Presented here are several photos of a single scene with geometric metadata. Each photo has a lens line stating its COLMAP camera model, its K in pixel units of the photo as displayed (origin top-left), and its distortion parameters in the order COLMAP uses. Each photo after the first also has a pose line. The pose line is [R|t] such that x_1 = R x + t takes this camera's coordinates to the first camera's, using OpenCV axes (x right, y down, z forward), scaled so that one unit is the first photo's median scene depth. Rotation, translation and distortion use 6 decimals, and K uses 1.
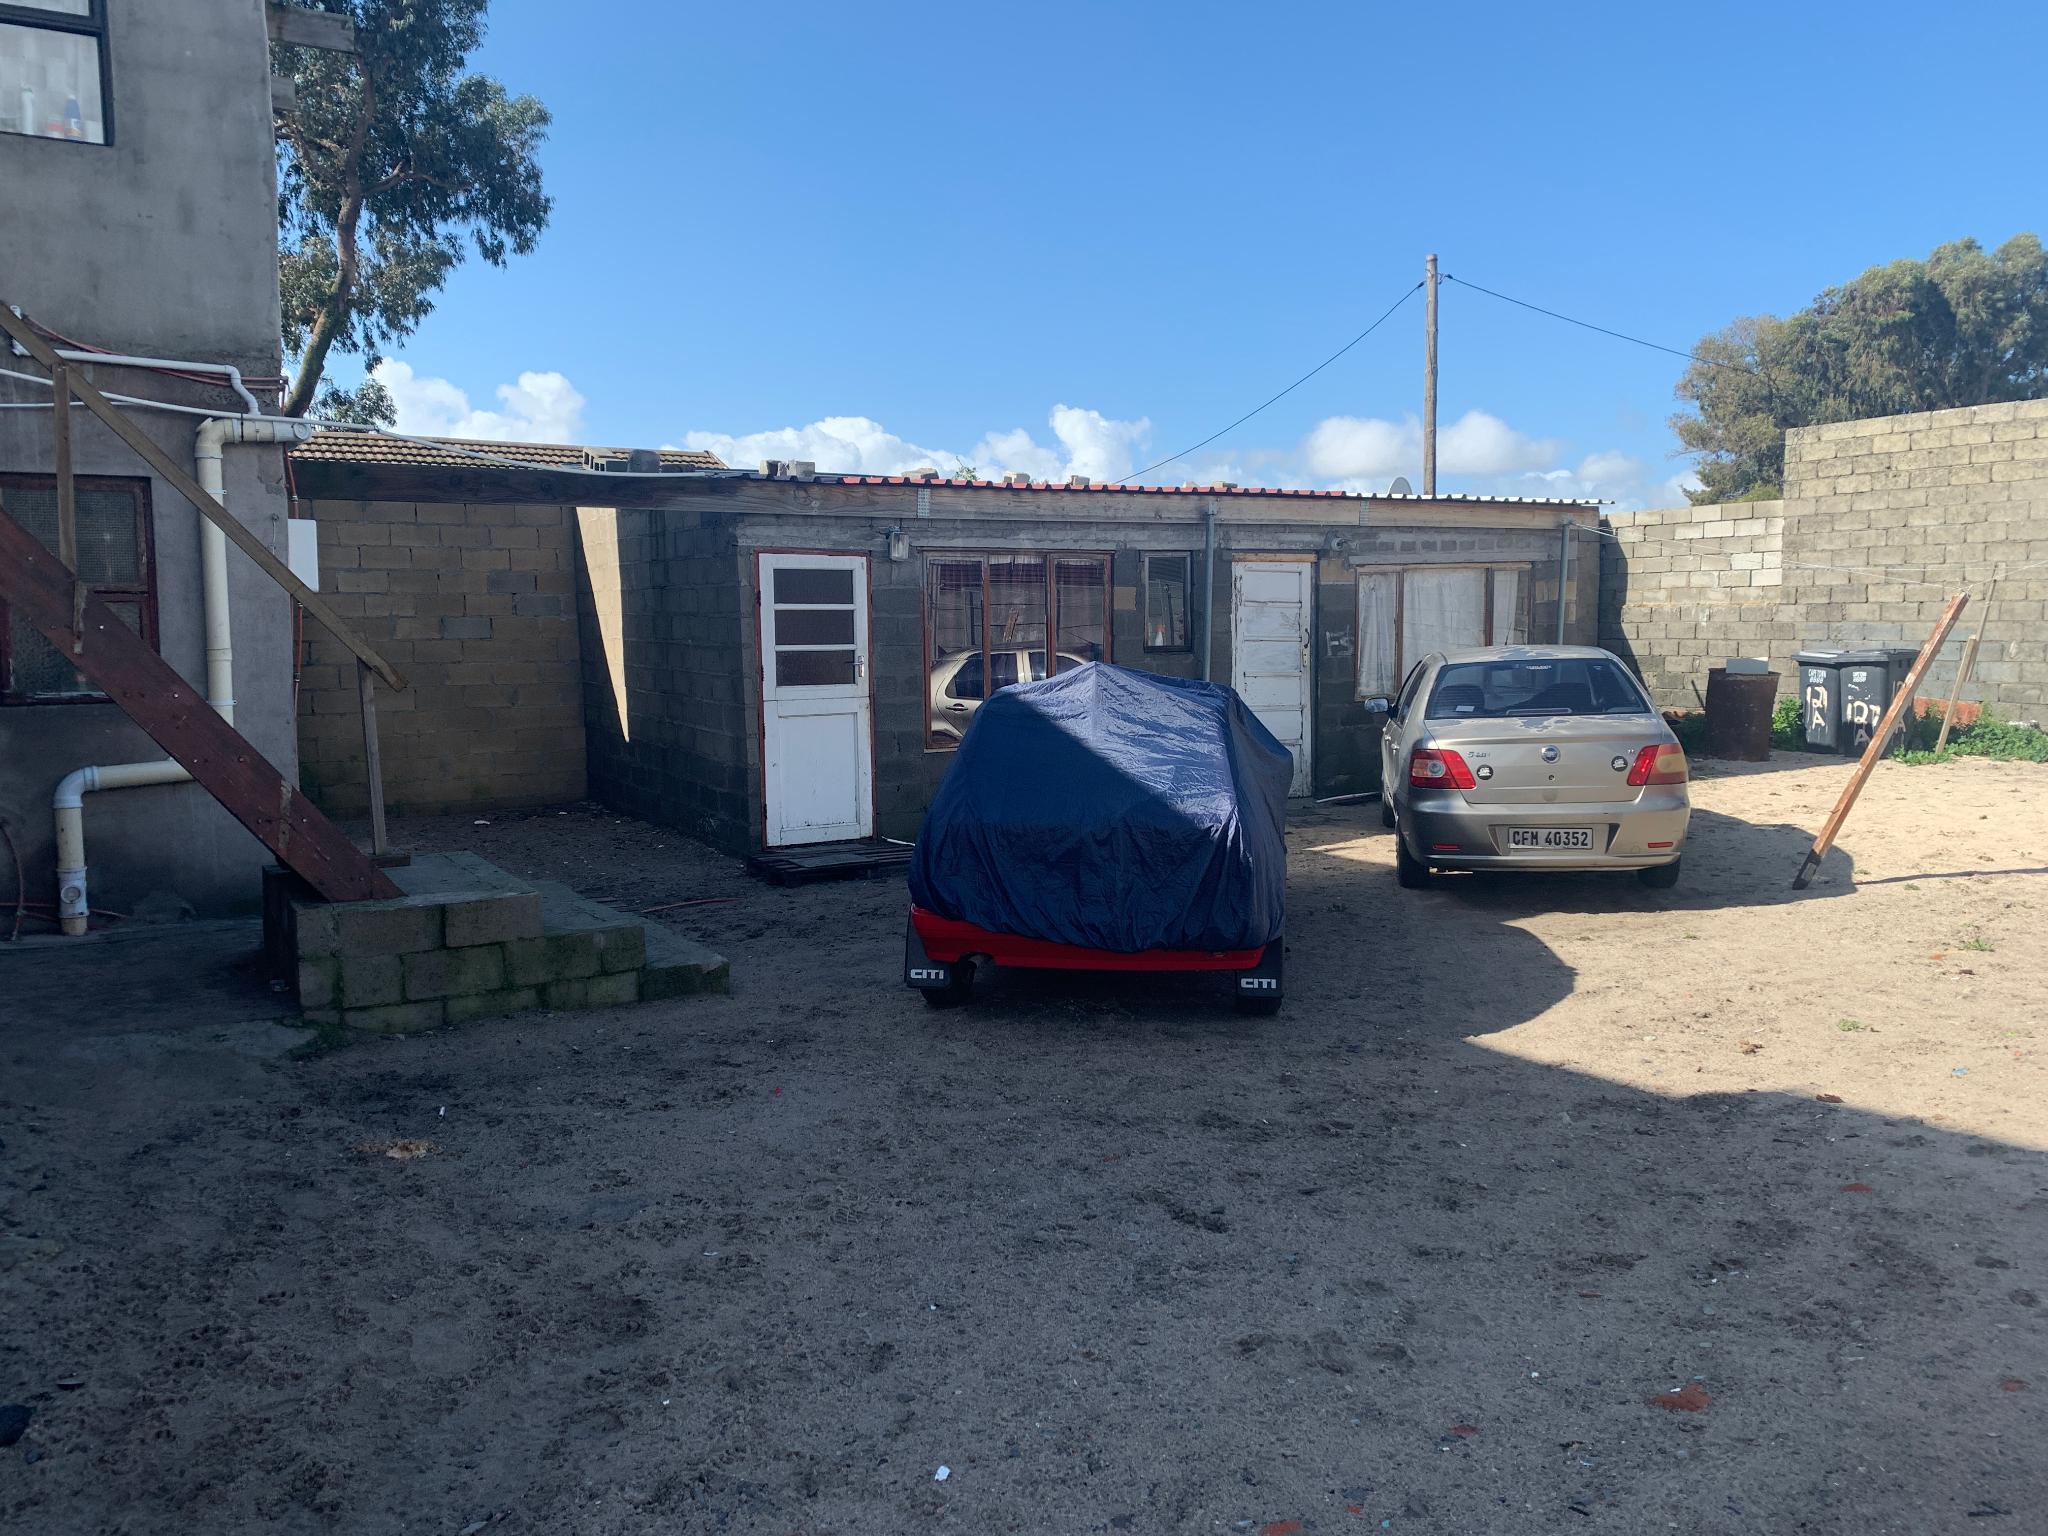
lens RADIAL K [[1592.4, 0, 984.9], [0, 1592.4, 732.0], [0, 0, 1]] dist [0.062031, -0.057441]
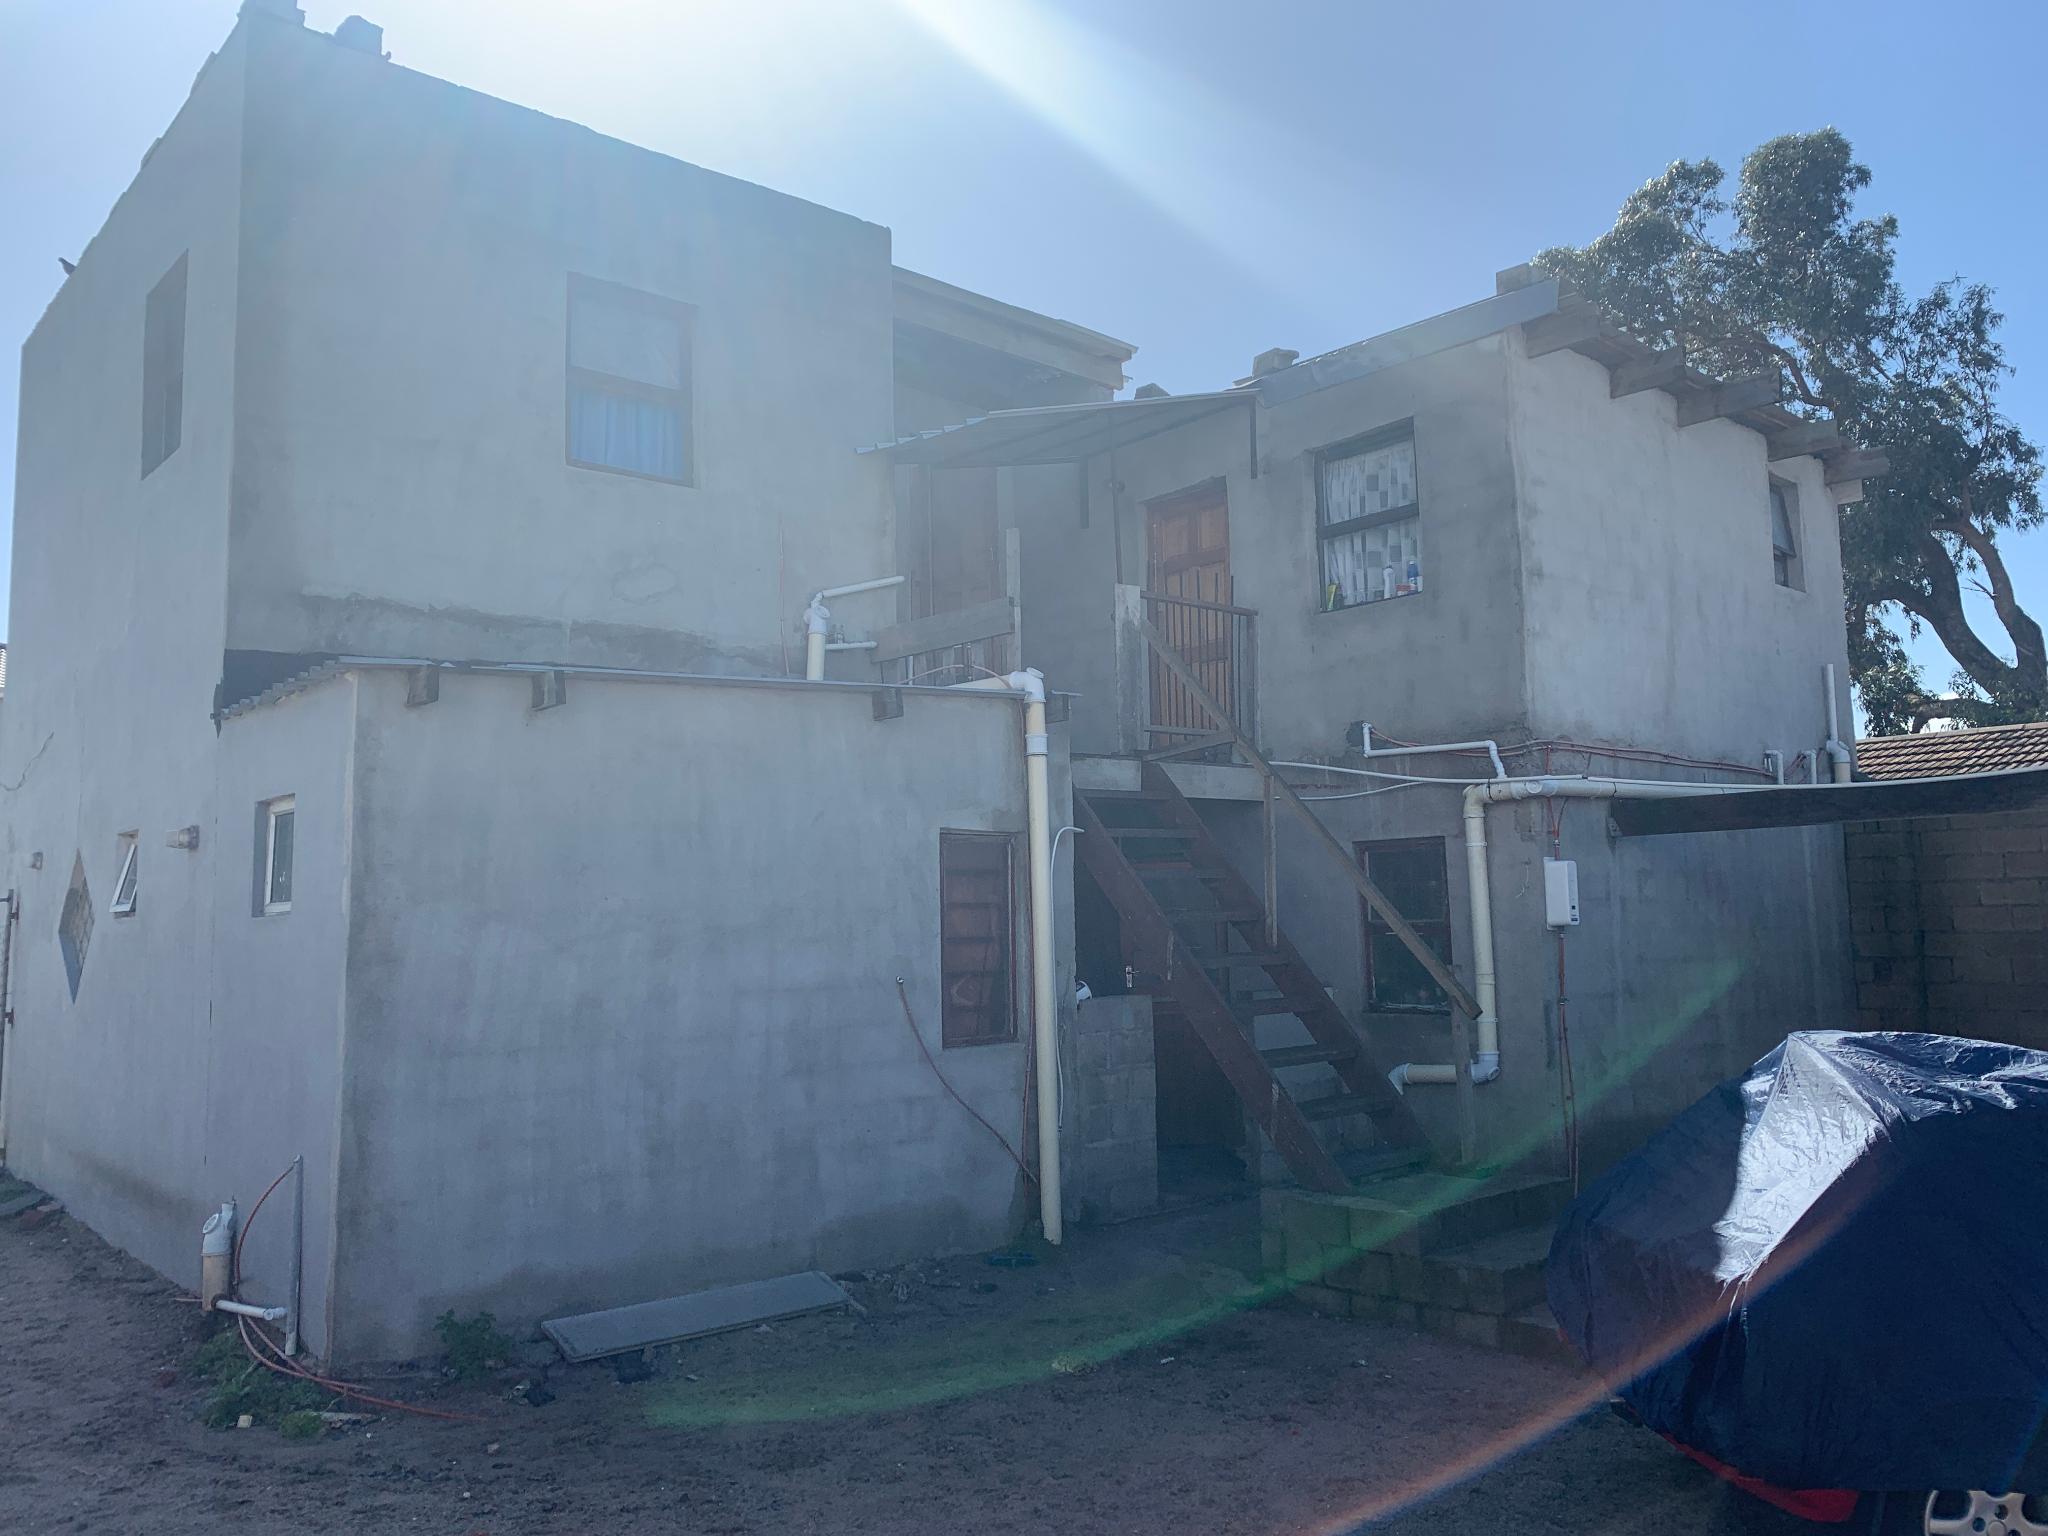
lens RADIAL K [[1592.4, 0, 1006.1], [0, 1592.4, 745.8], [0, 0, 1]] dist [0.062031, -0.057441]
pose [[0.178740, -0.108576, -0.977887, 0.631081], [-0.048521, 0.991710, -0.118980, -0.059255], [0.982699, 0.068714, 0.171990, 0.418562]]
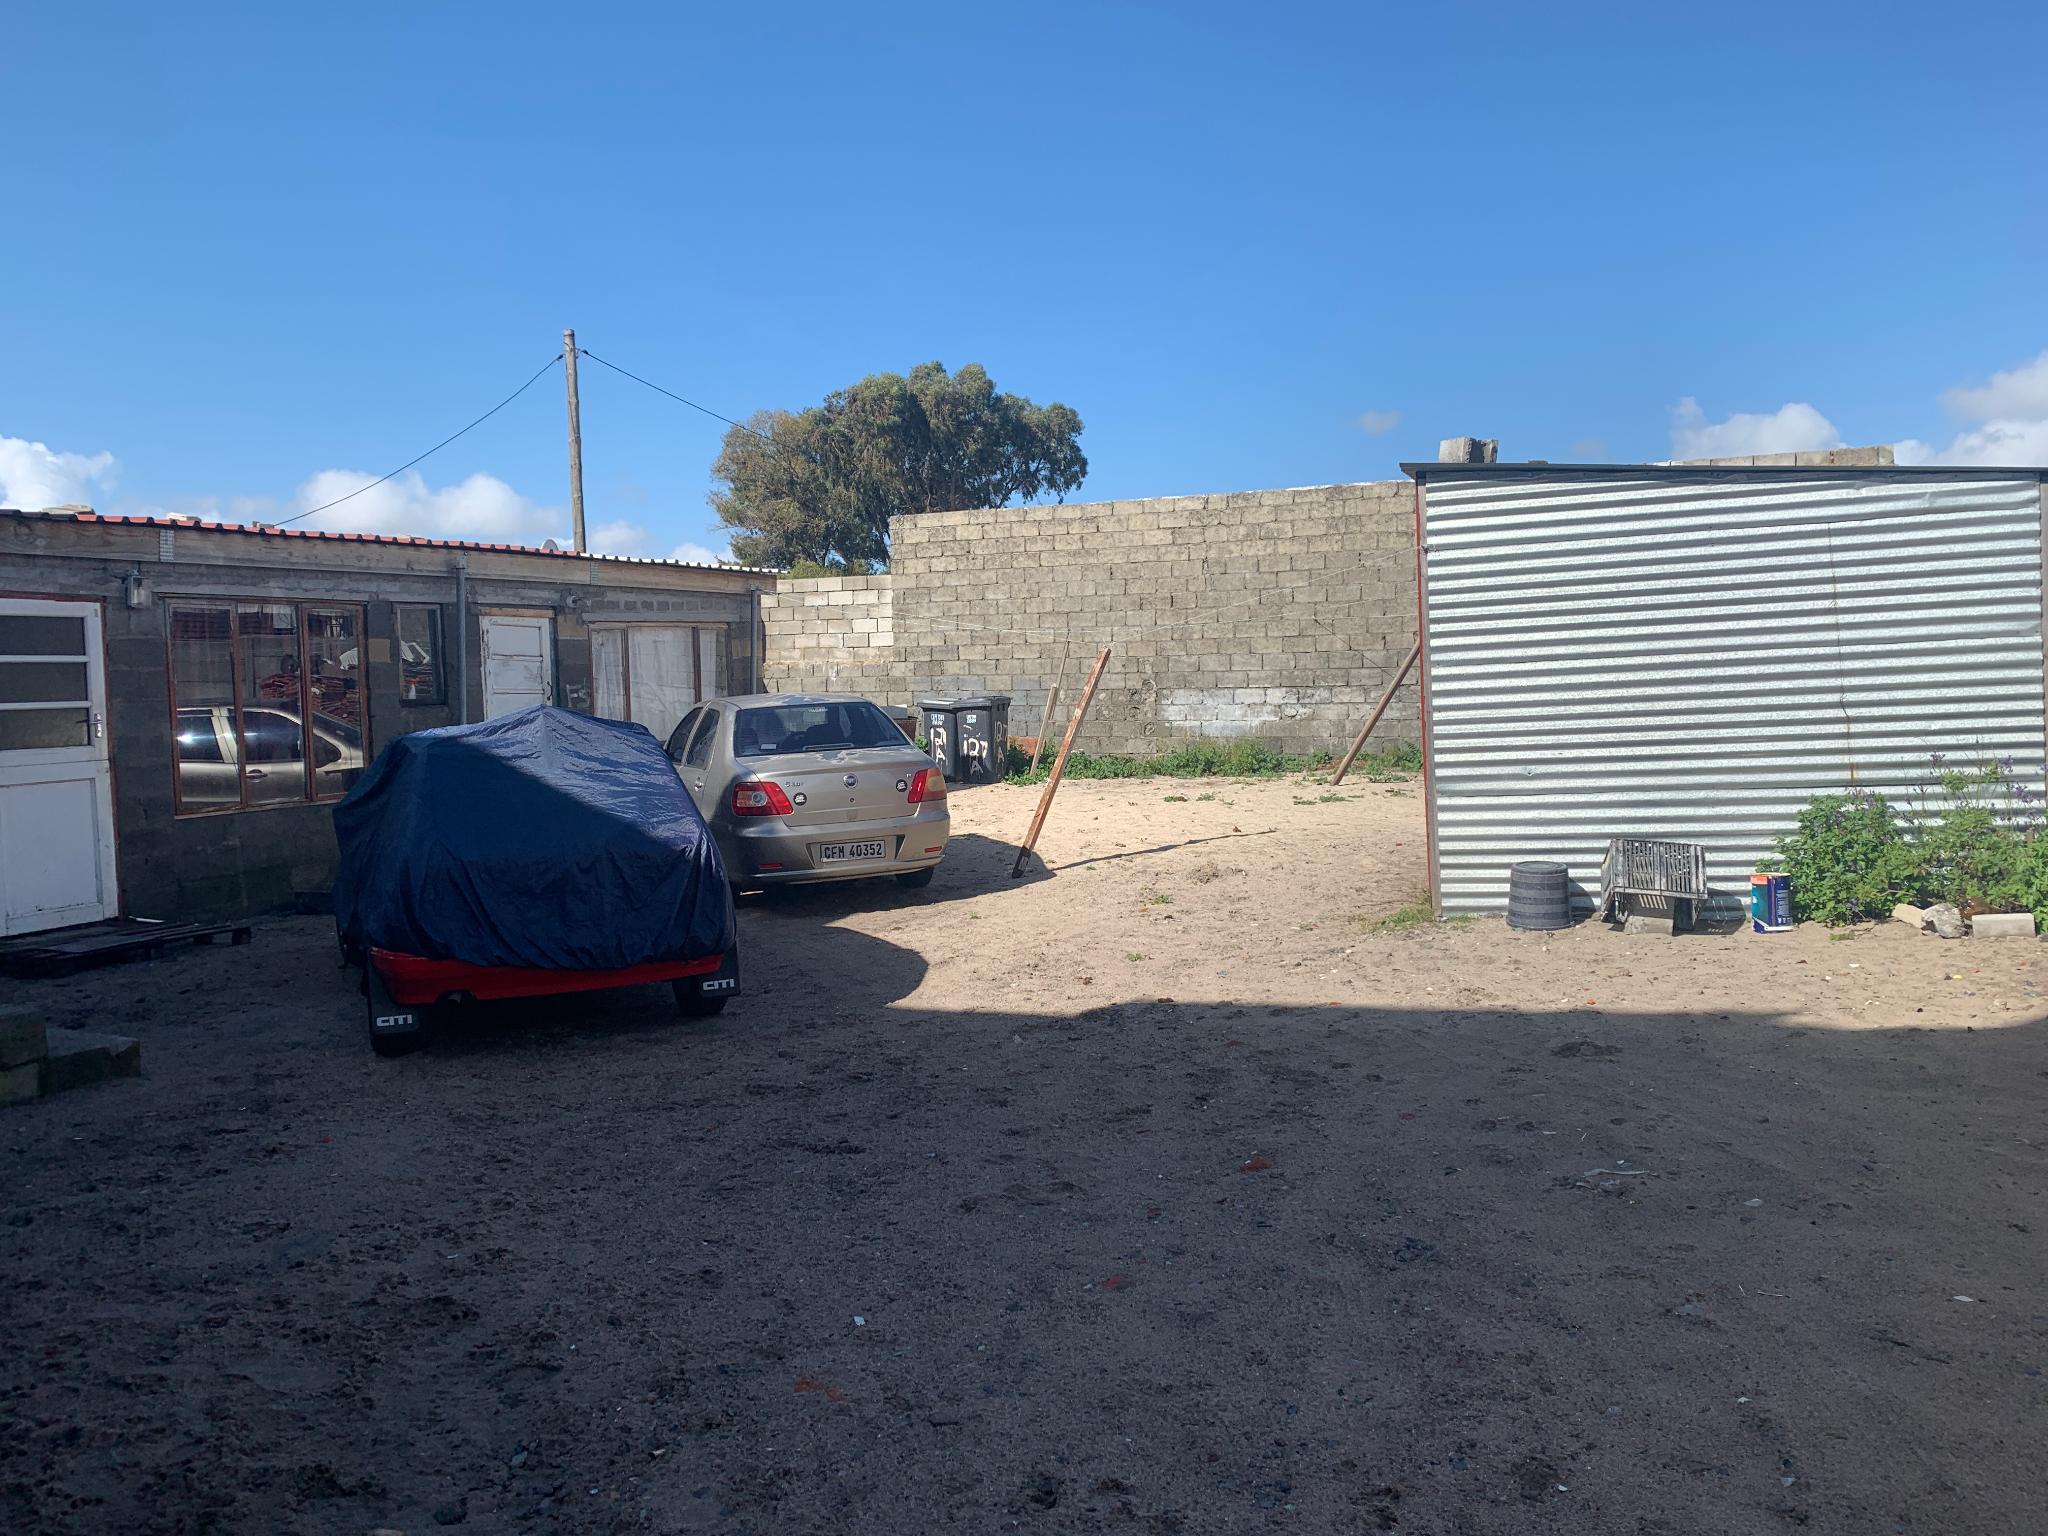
lens RADIAL K [[1592.4, 0, 1018.5], [0, 1592.4, 772.4], [0, 0, 1]] dist [0.062031, -0.057441]
pose [[0.817461, -0.042006, 0.574450, -0.238342], [0.050585, 0.998719, 0.001046, 0.013340], [-0.573758, 0.028203, 0.818539, -0.043612]]
